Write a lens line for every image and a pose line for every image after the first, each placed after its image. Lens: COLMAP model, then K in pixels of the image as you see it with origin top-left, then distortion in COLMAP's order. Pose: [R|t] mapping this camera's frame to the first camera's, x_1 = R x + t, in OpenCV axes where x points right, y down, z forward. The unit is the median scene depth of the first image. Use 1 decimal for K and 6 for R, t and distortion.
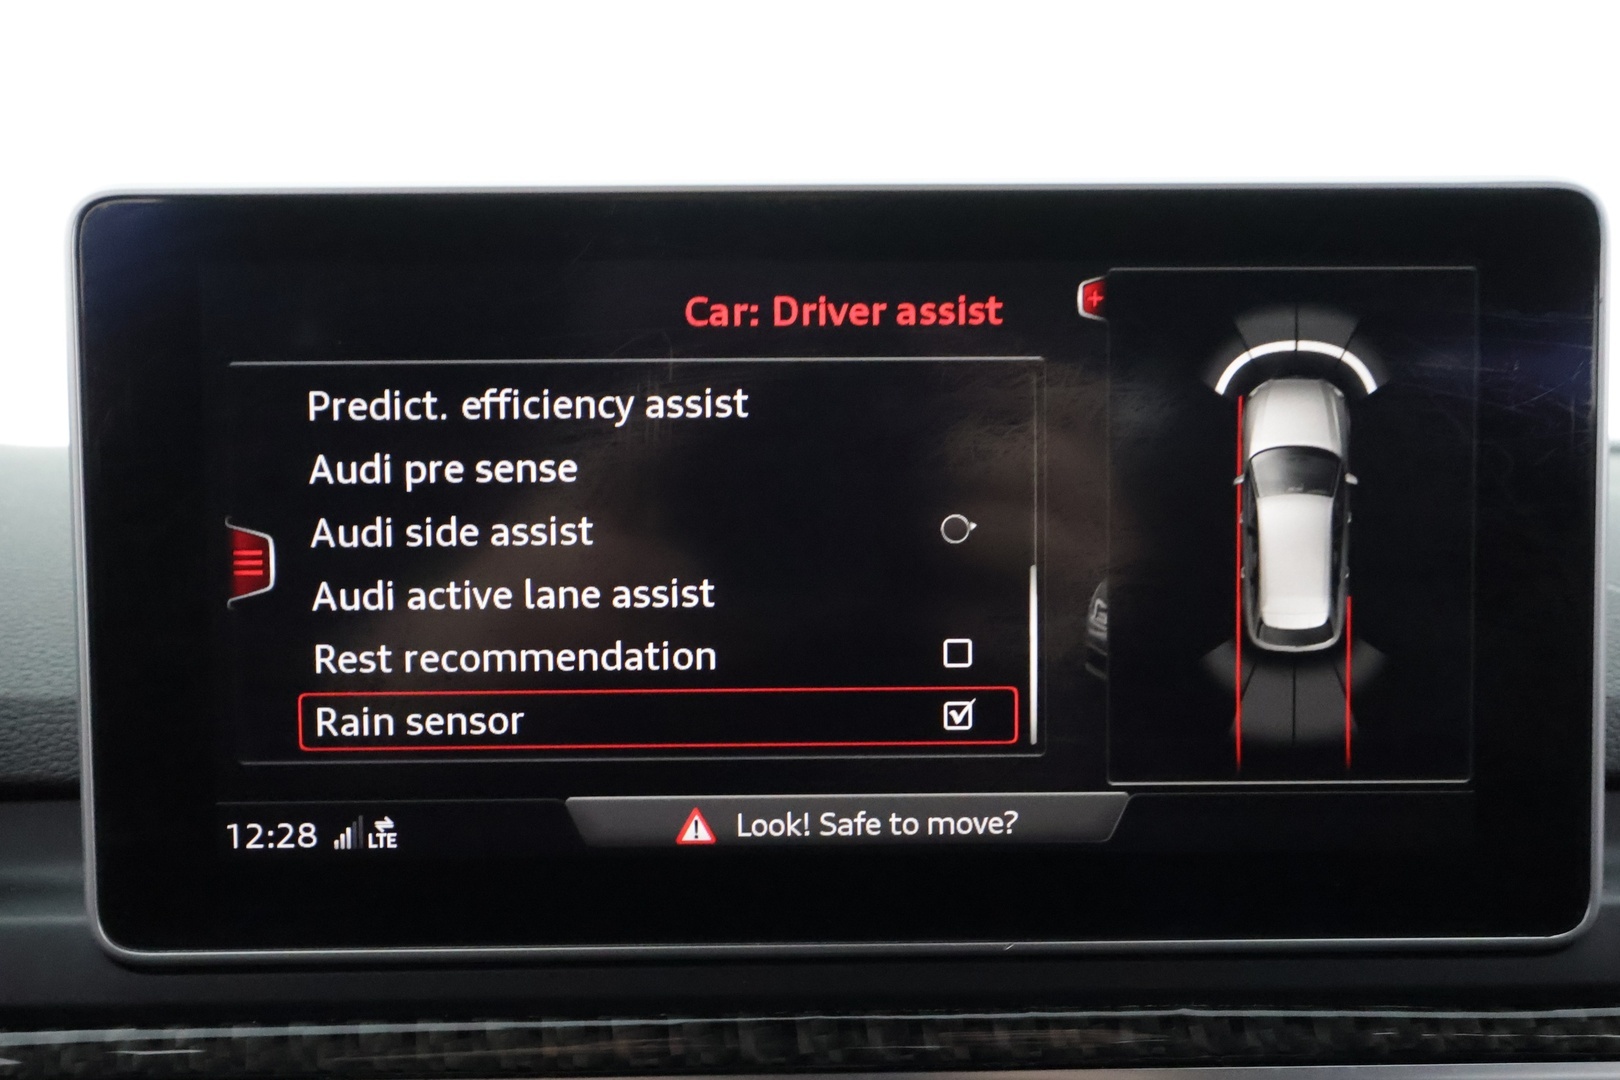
lens RADIAL K [[1283.2, 0, 799.0], [0, 1283.2, 538.4], [0, 0, 1]] dist [0.009848, -0.015298]
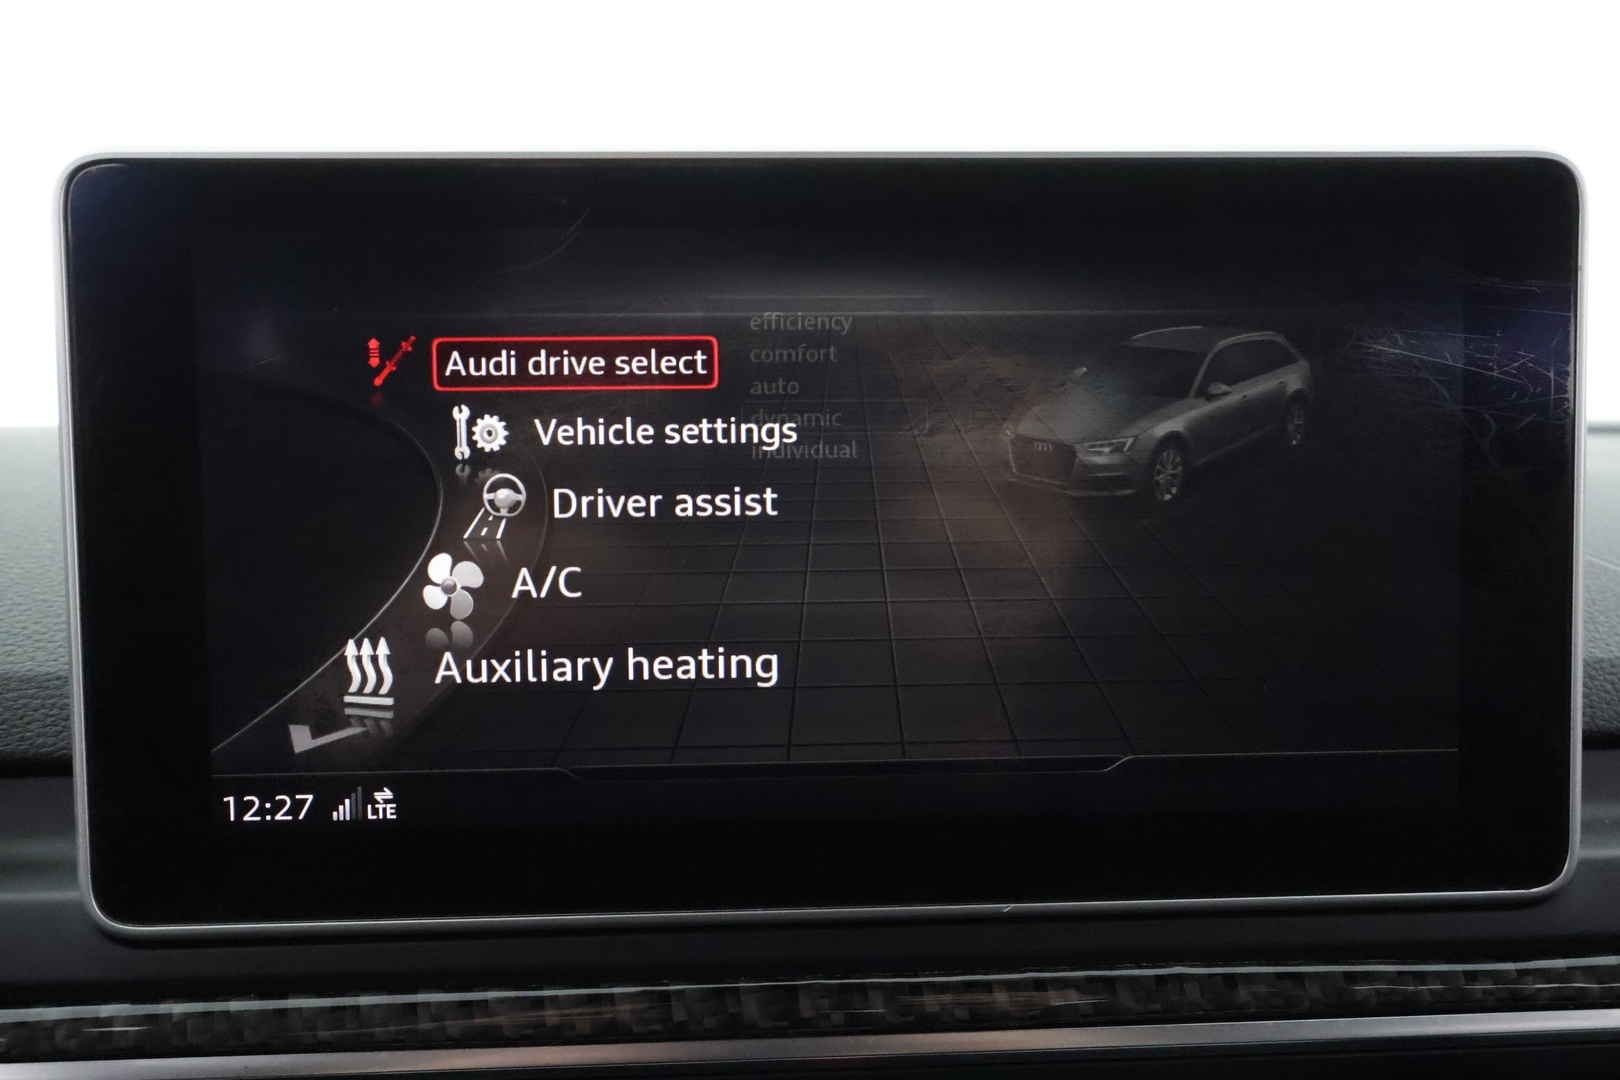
lens RADIAL K [[1283.2, 0, 697.6], [0, 1283.2, 519.3], [0, 0, 1]] dist [0.009848, -0.015298]
pose [[0.999299, -0.003997, 0.037220, -0.116697], [0.003579, 0.999930, 0.011297, -0.001261], [-0.037263, -0.011156, 0.999243, -0.000361]]
